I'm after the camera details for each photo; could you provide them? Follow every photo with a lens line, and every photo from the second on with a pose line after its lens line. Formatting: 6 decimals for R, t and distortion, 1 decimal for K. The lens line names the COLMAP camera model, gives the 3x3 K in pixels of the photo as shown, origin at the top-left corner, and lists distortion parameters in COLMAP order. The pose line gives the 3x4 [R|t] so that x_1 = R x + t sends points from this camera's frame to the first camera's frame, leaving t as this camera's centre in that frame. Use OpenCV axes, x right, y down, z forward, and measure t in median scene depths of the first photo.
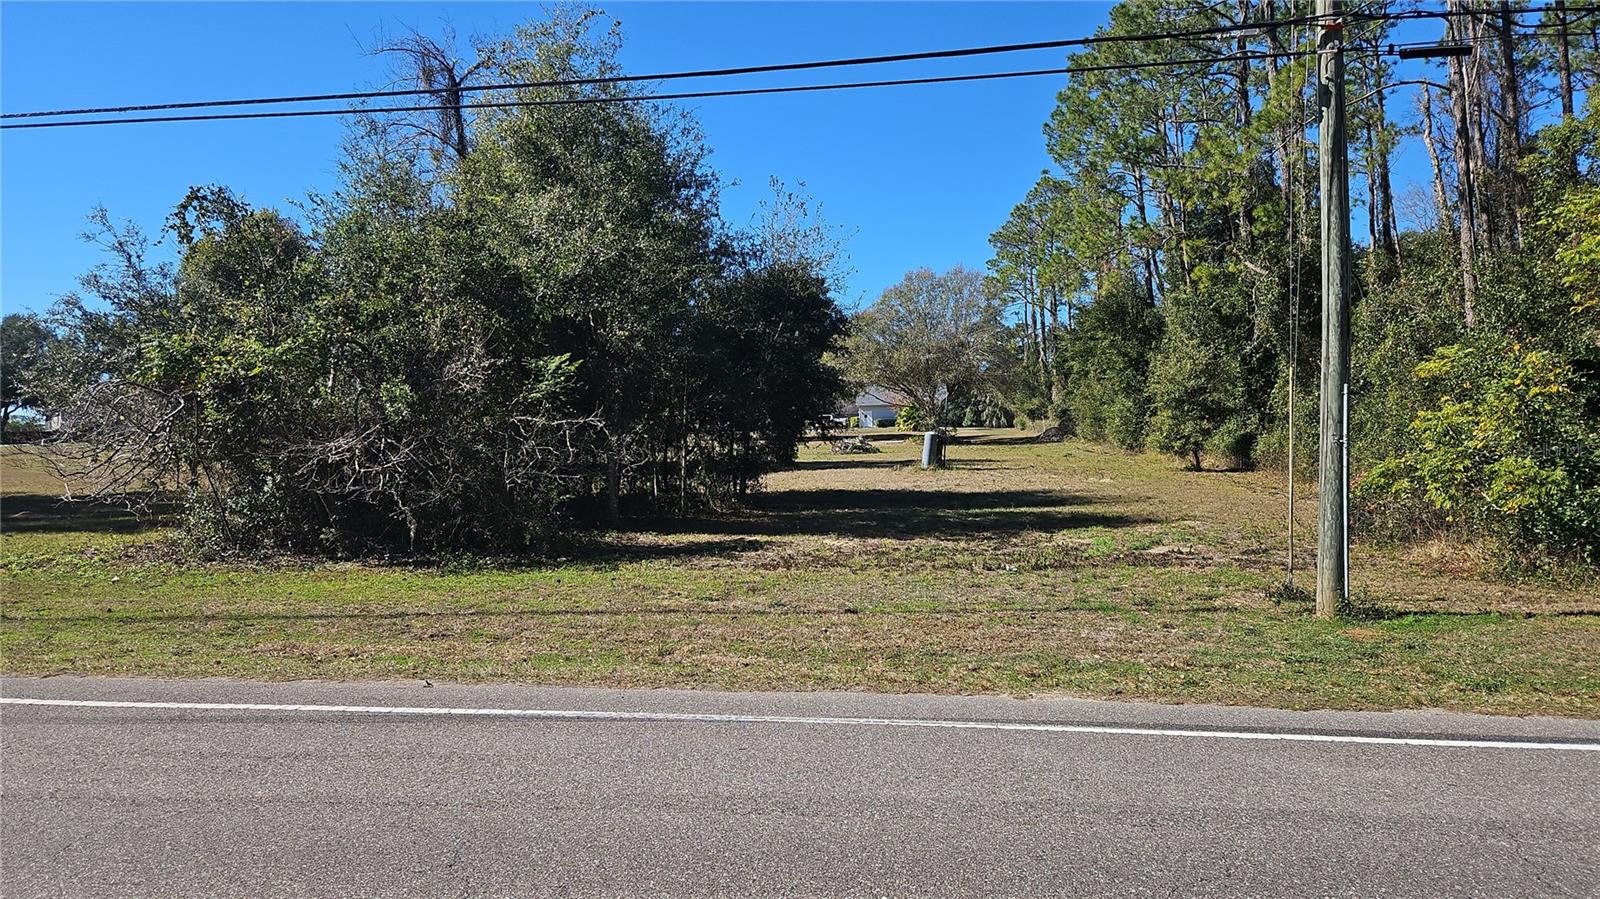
lens RADIAL K [[1077.7, 0, 804.2], [0, 1077.7, 446.5], [0, 0, 1]] dist [0.058130, -0.047960]
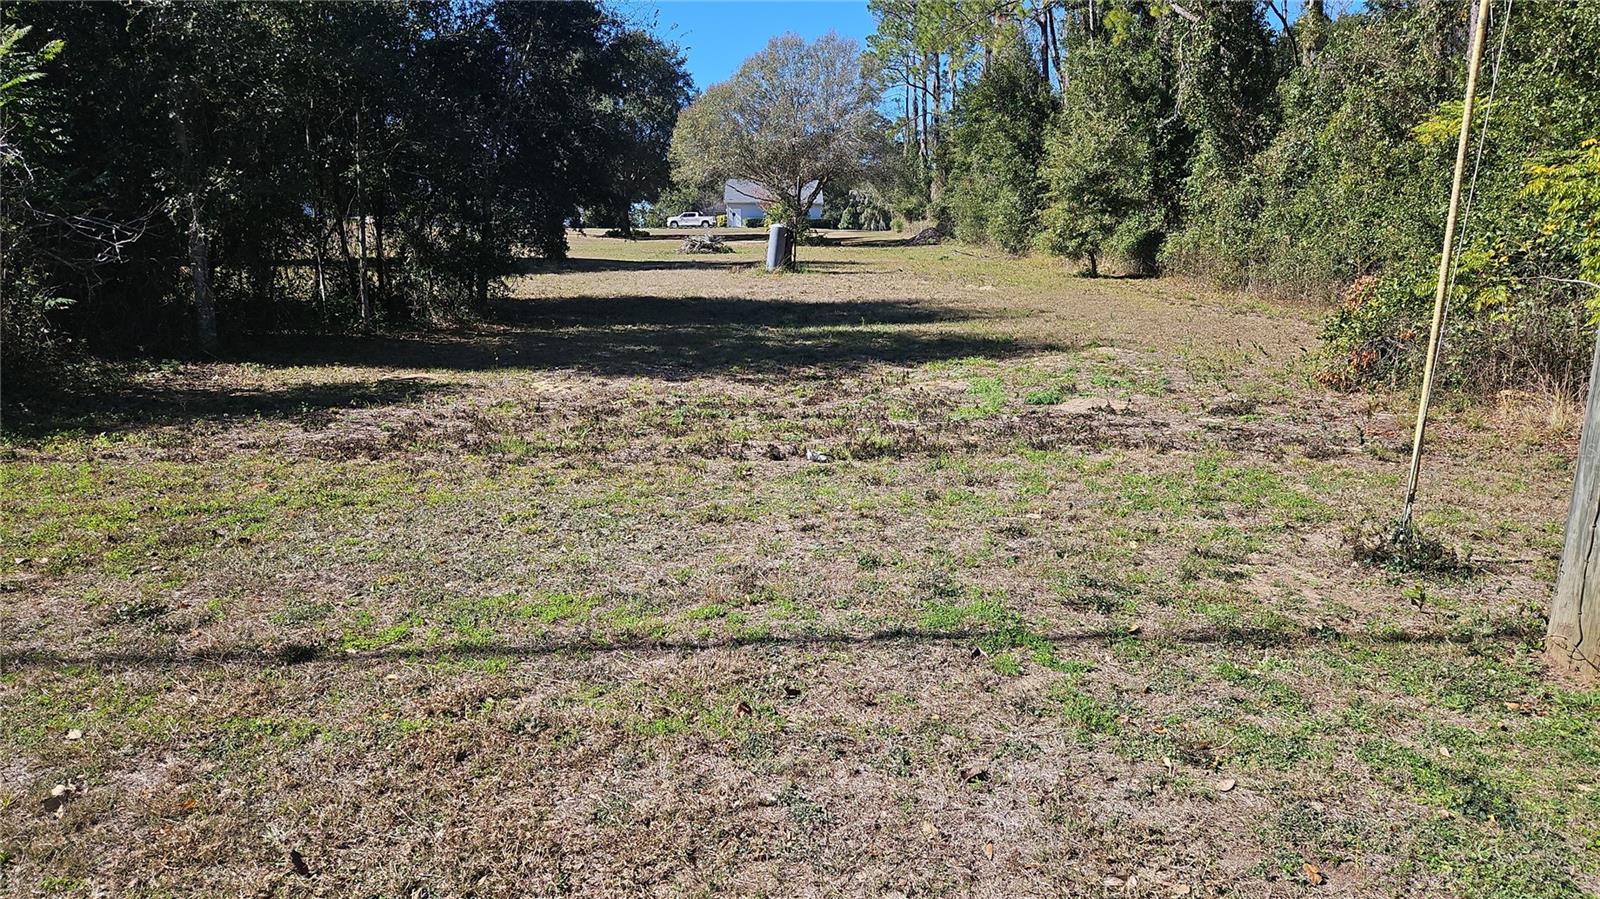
lens RADIAL K [[1077.7, 0, 811.5], [0, 1077.7, 490.4], [0, 0, 1]] dist [0.058130, -0.047960]
pose [[0.992997, -0.011641, 0.117567, 0.044764], [-0.014080, 0.976382, 0.215593, 0.005761], [-0.117300, -0.215739, 0.969380, 0.171794]]
